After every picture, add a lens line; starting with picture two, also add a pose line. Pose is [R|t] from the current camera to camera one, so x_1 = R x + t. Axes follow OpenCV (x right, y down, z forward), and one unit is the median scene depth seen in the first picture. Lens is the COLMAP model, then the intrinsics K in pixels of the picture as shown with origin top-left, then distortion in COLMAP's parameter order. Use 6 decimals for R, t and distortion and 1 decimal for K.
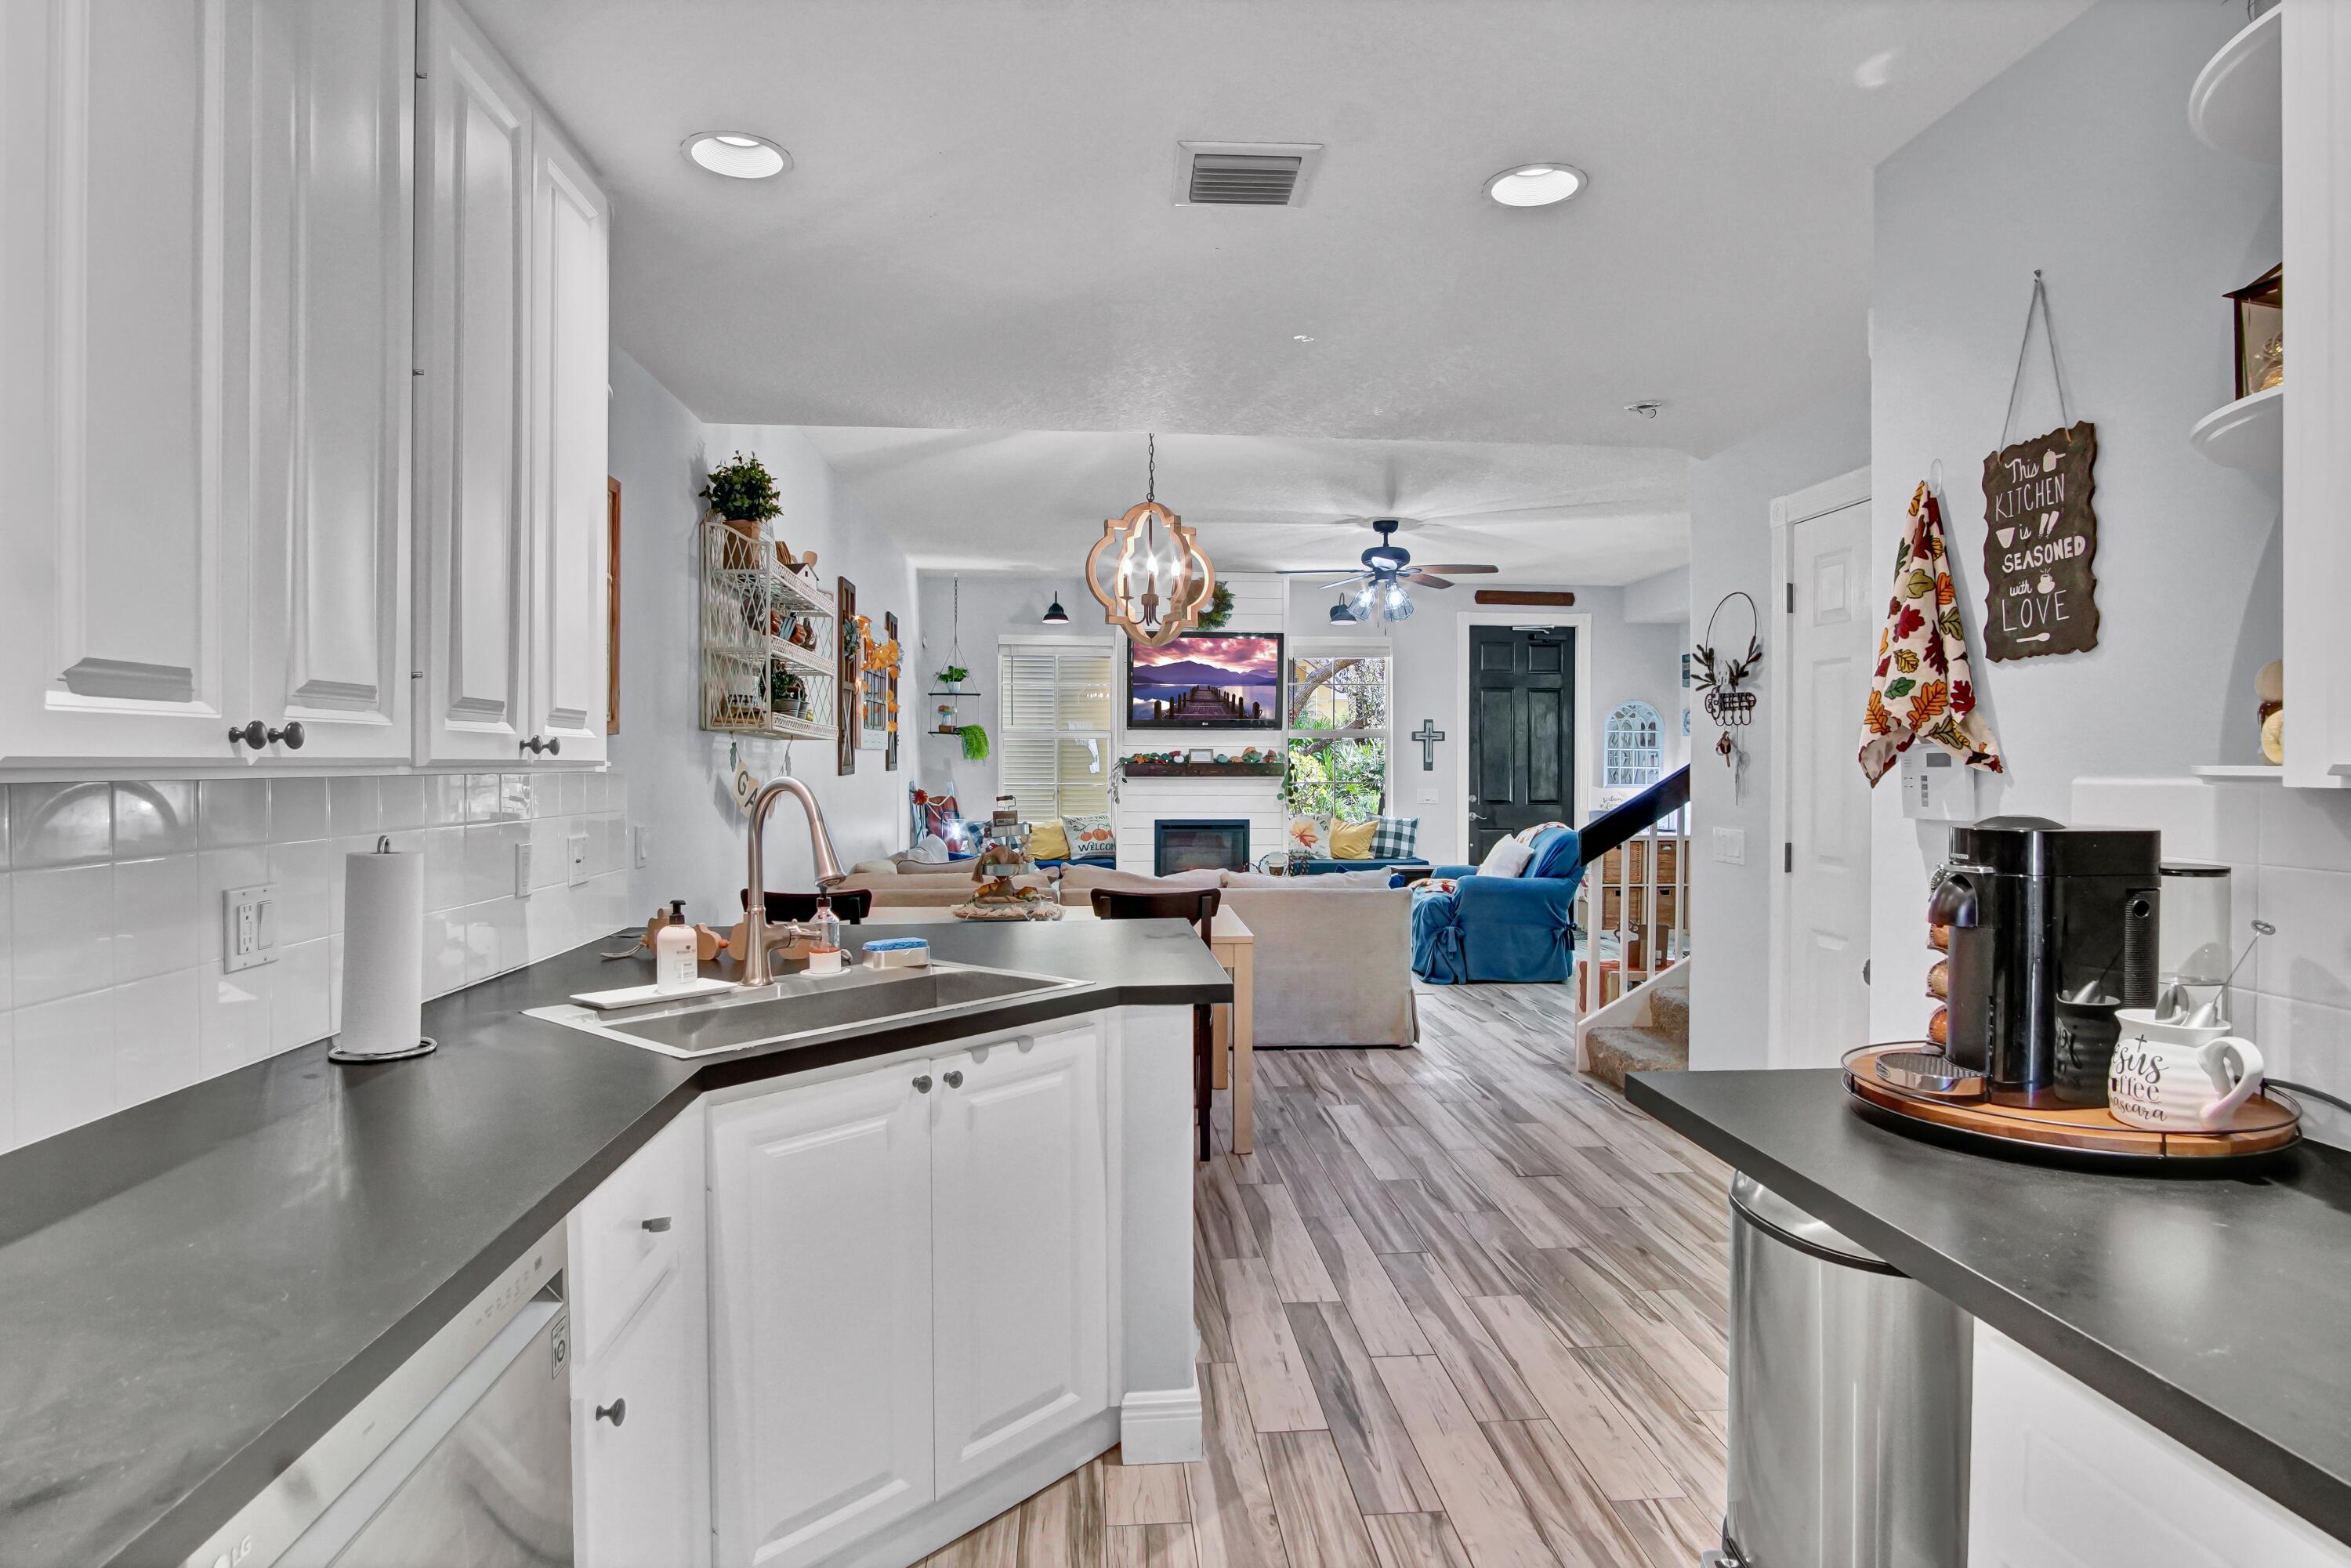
lens RADIAL K [[1303.8, 0, 1190.0], [0, 1303.8, 775.9], [0, 0, 1]] dist [-0.026695, 0.000059]
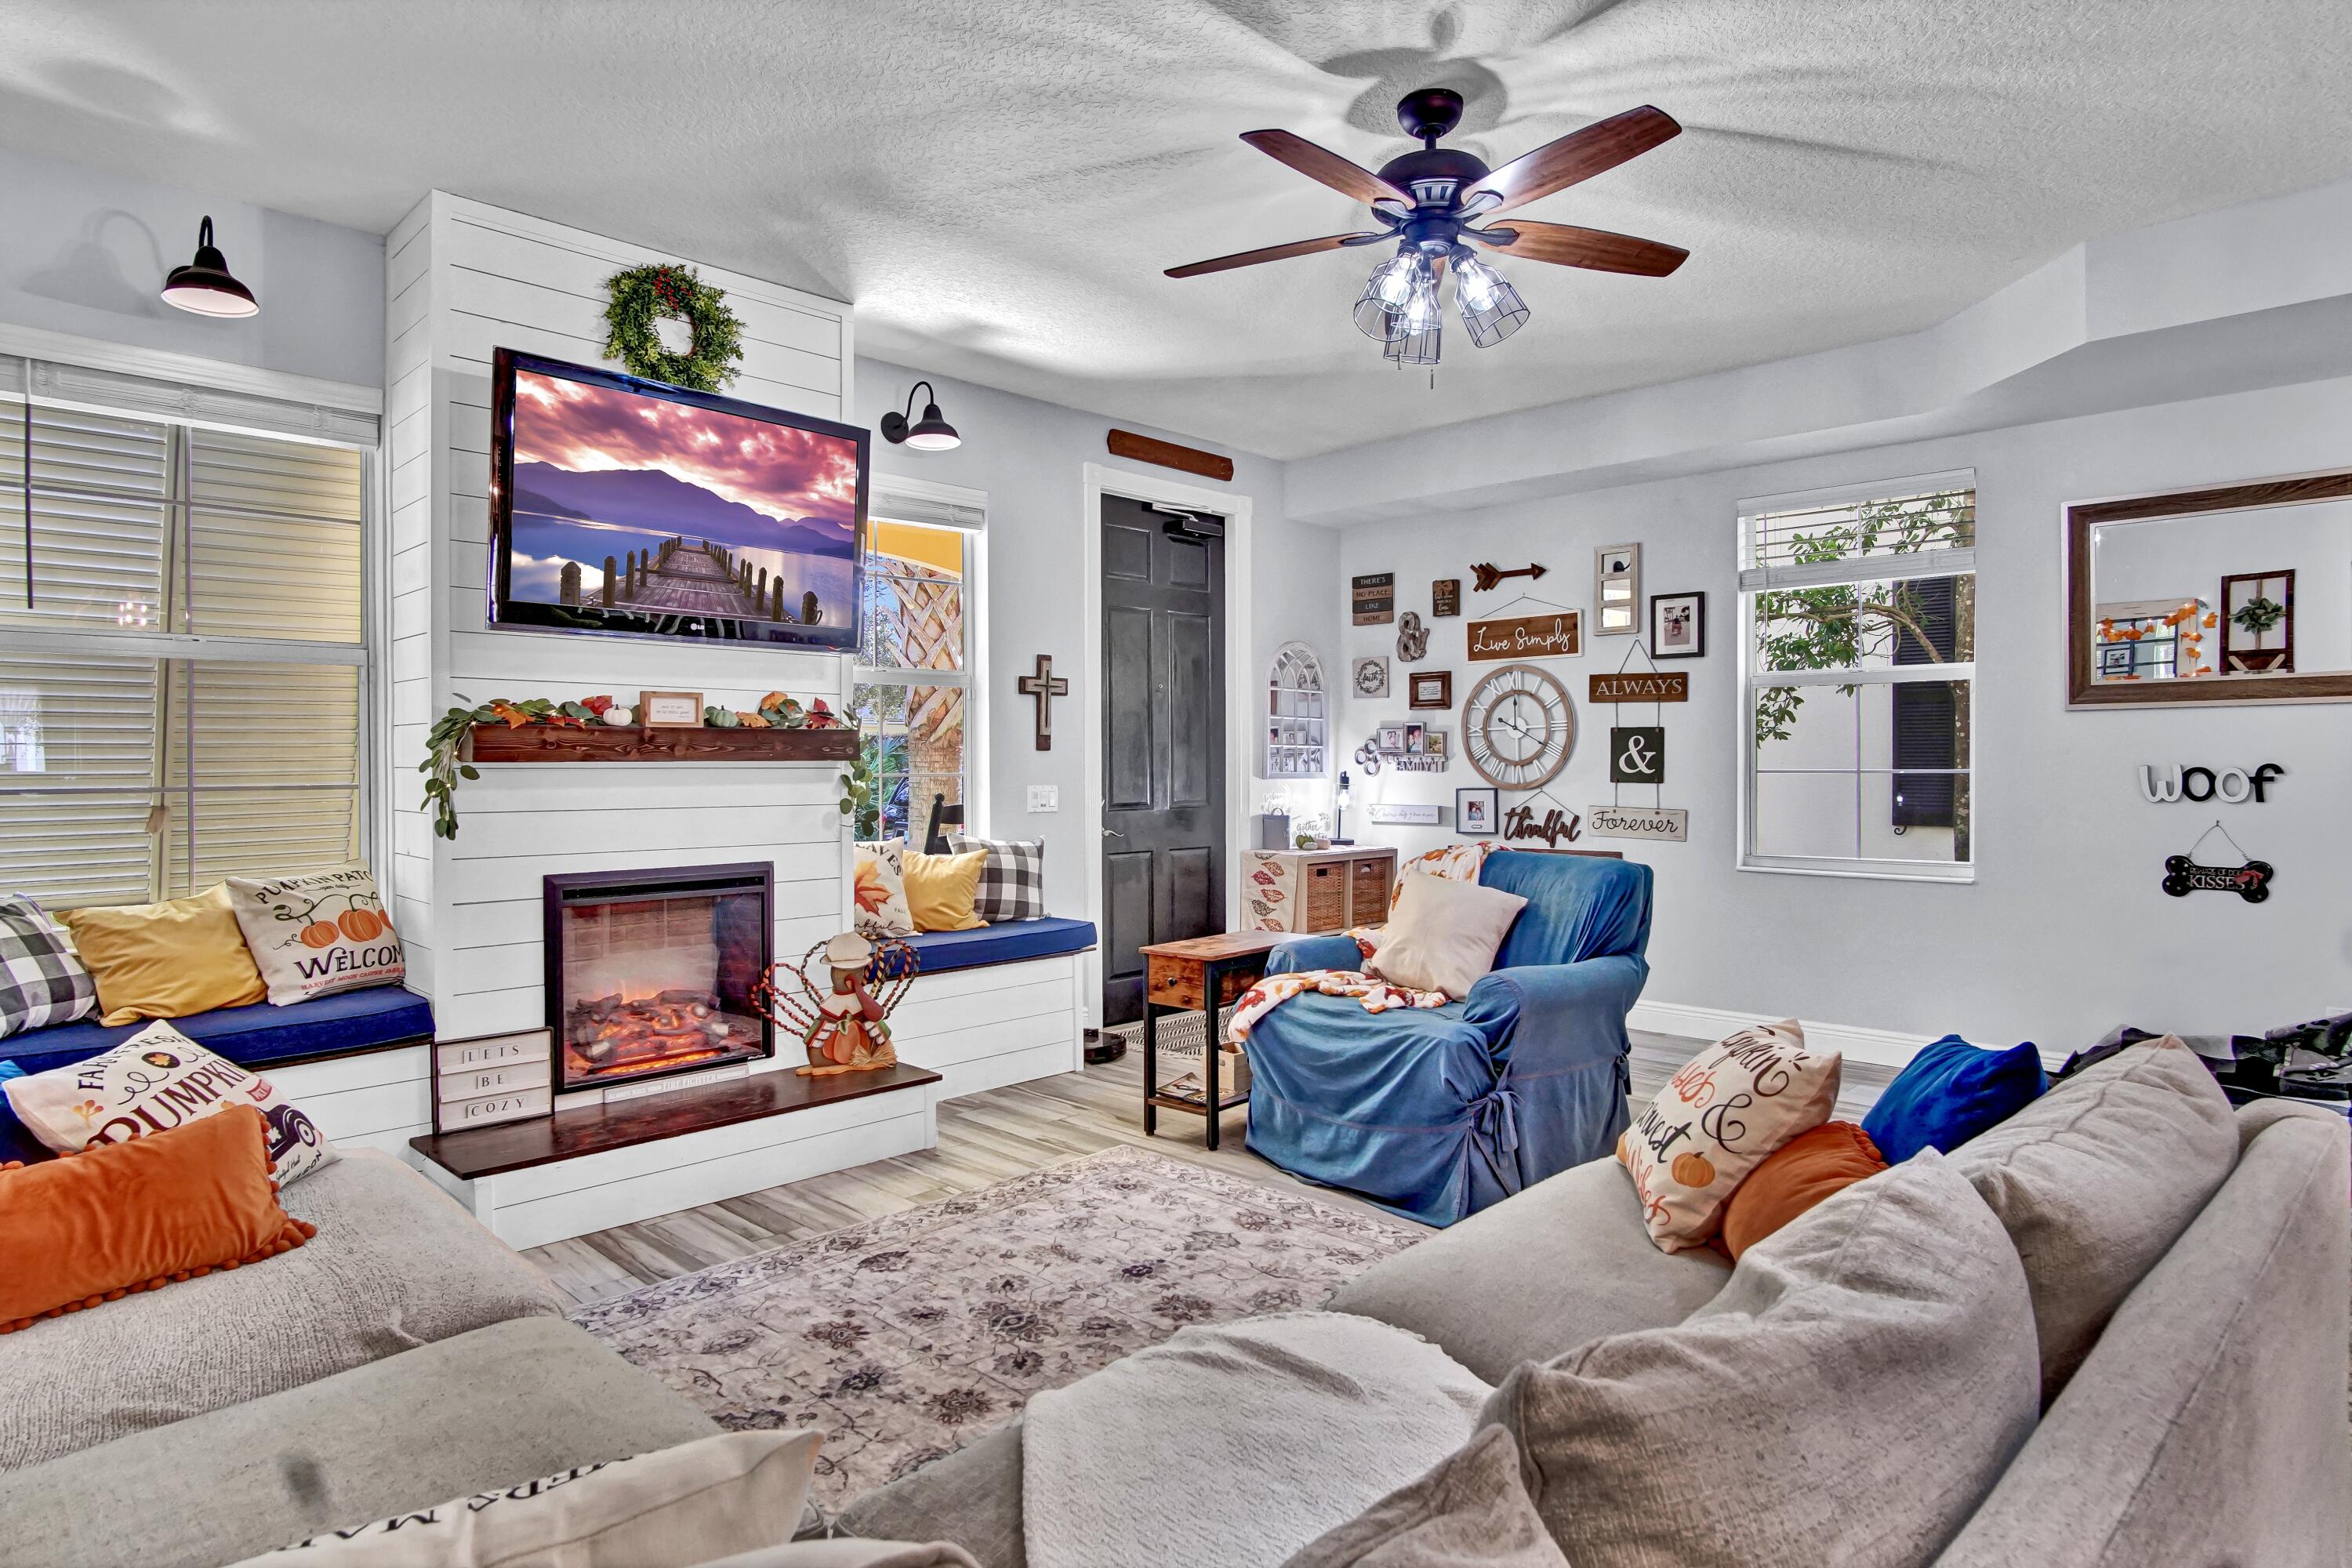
lens RADIAL K [[1304.5, 0, 1181.8], [0, 1304.5, 784.2], [0, 0, 1]] dist [-0.026695, 0.000059]
pose [[0.759474, -0.016593, 0.650326, -0.355993], [0.012770, 0.999862, 0.010597, 0.014251], [-0.650413, 0.000257, 0.759581, 1.610455]]
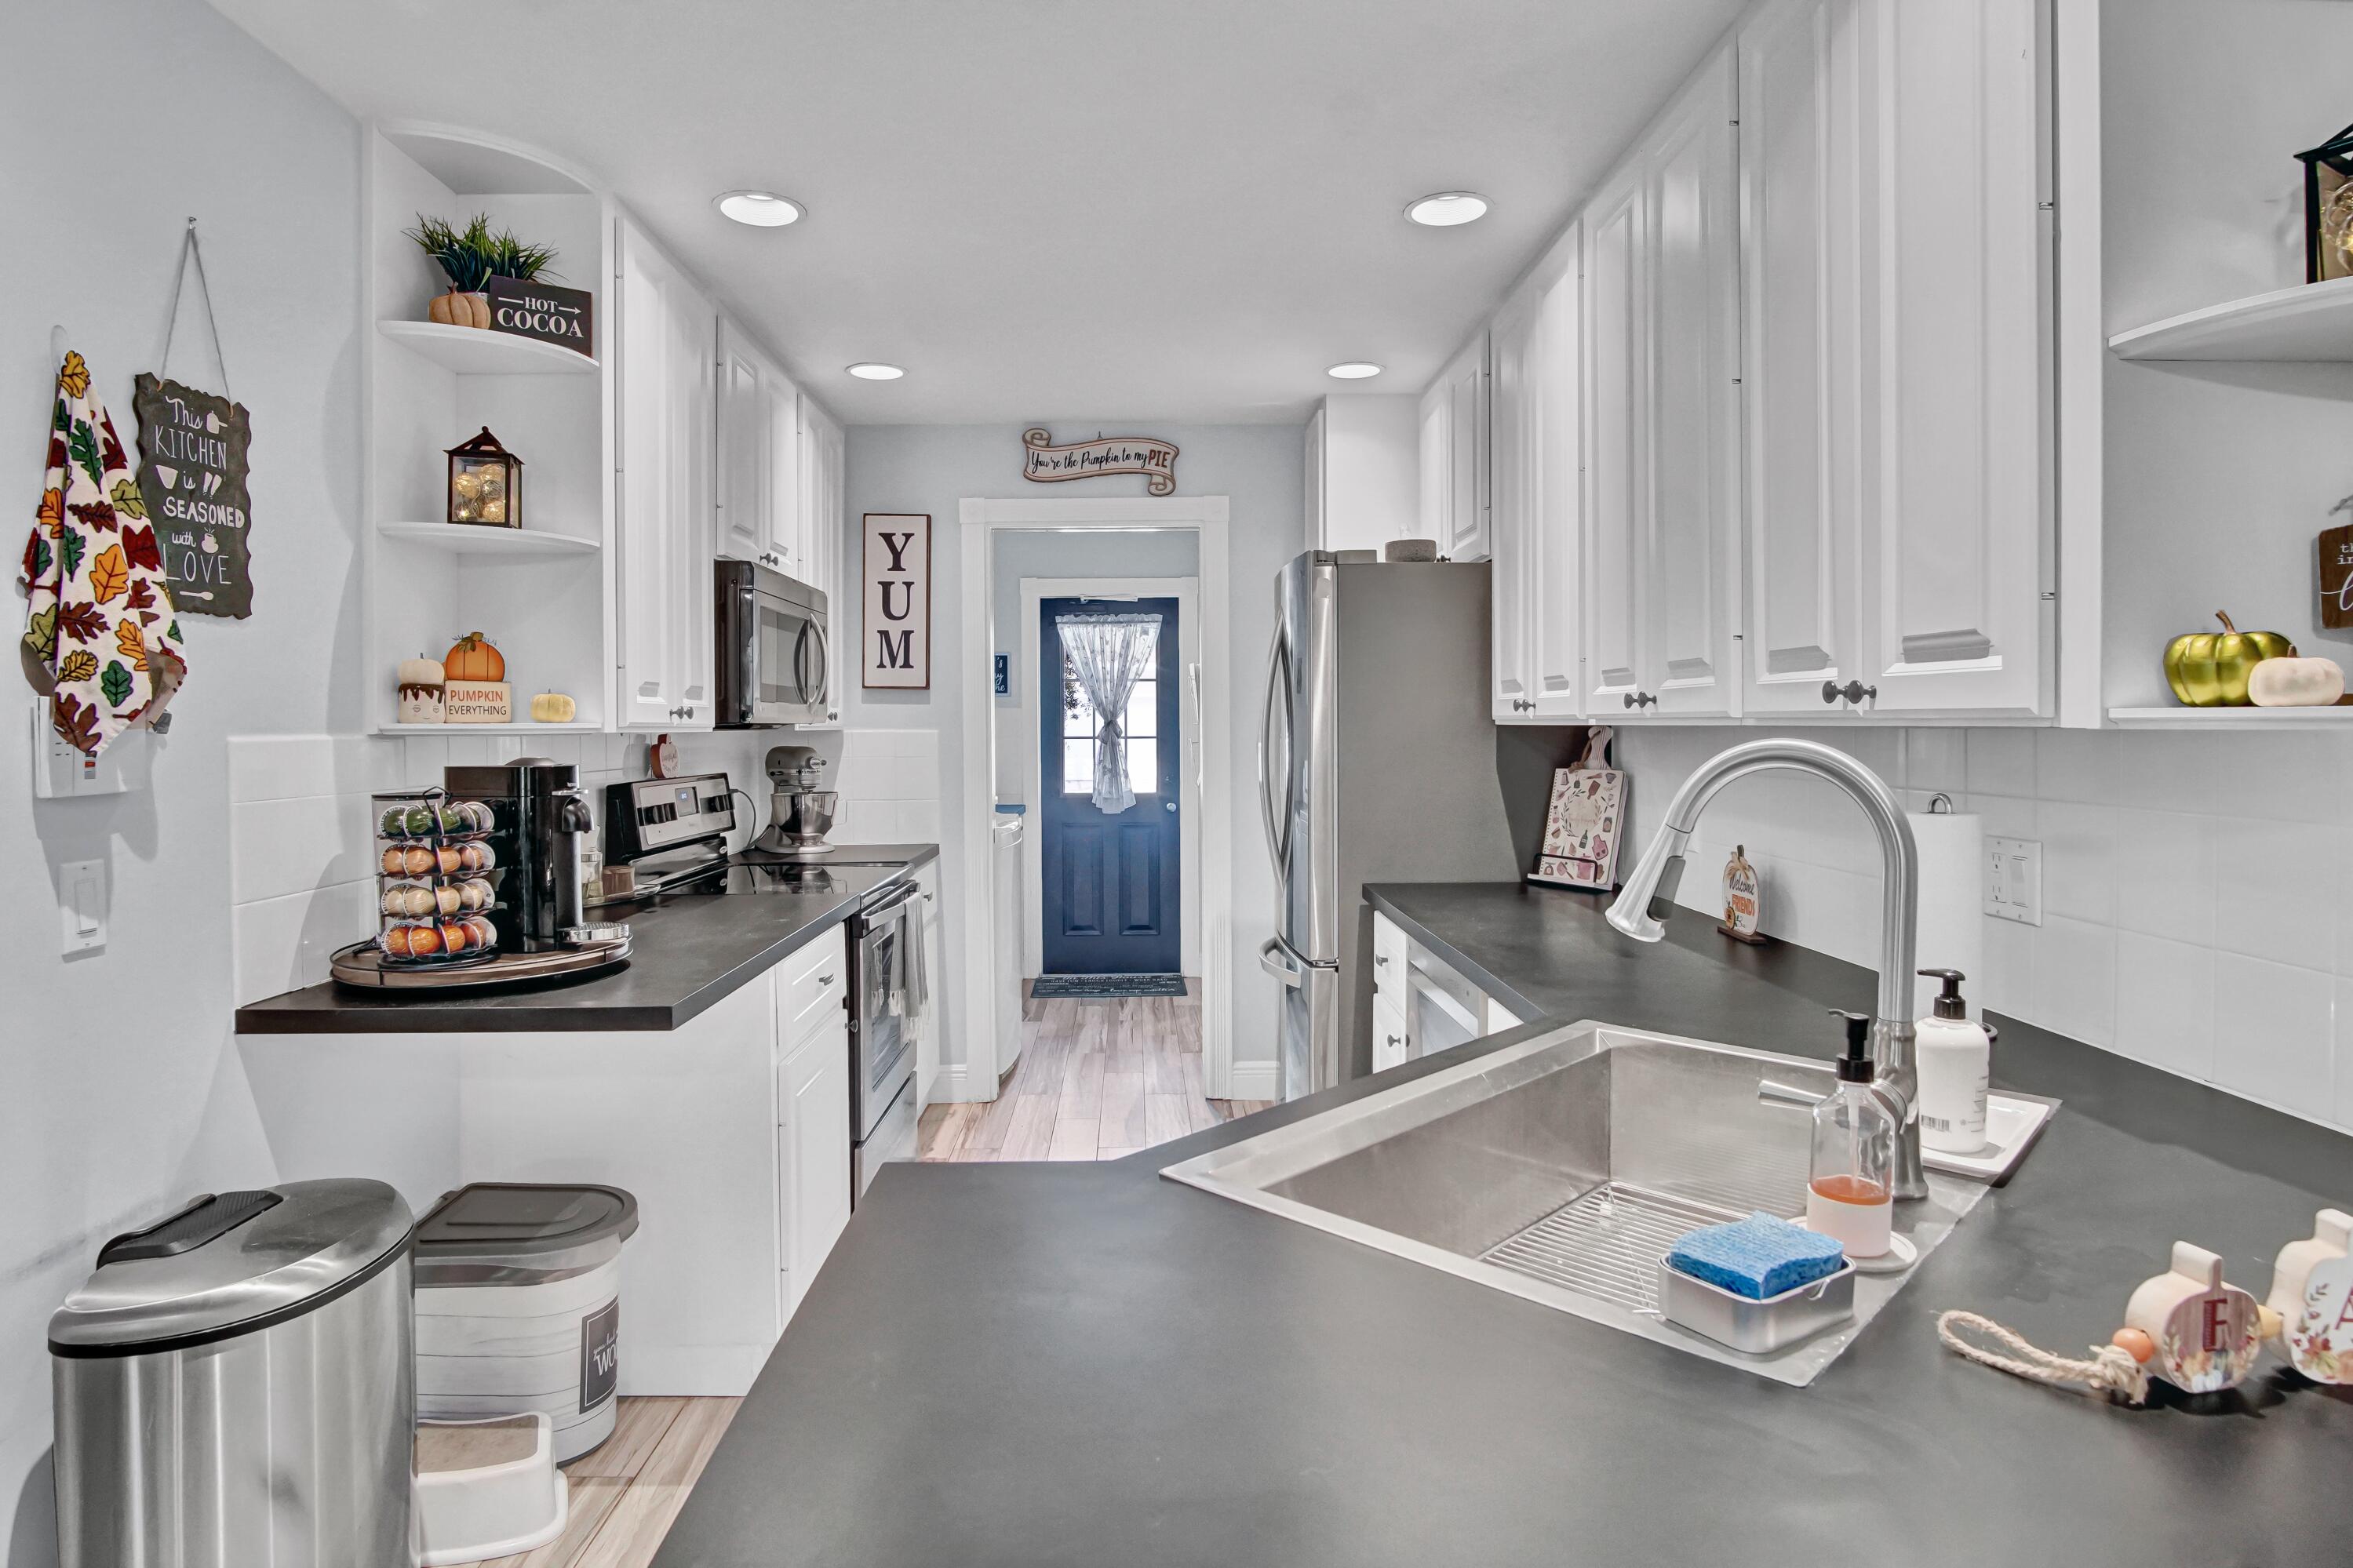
lens RADIAL K [[1304.8, 0, 1182.9], [0, 1304.8, 749.2], [0, 0, 1]] dist [-0.026695, 0.000059]
pose [[-0.998472, 0.003909, 0.055129, -0.074755], [0.005645, 0.999492, 0.031360, -0.008606], [-0.054979, 0.031624, -0.997987, 1.022569]]
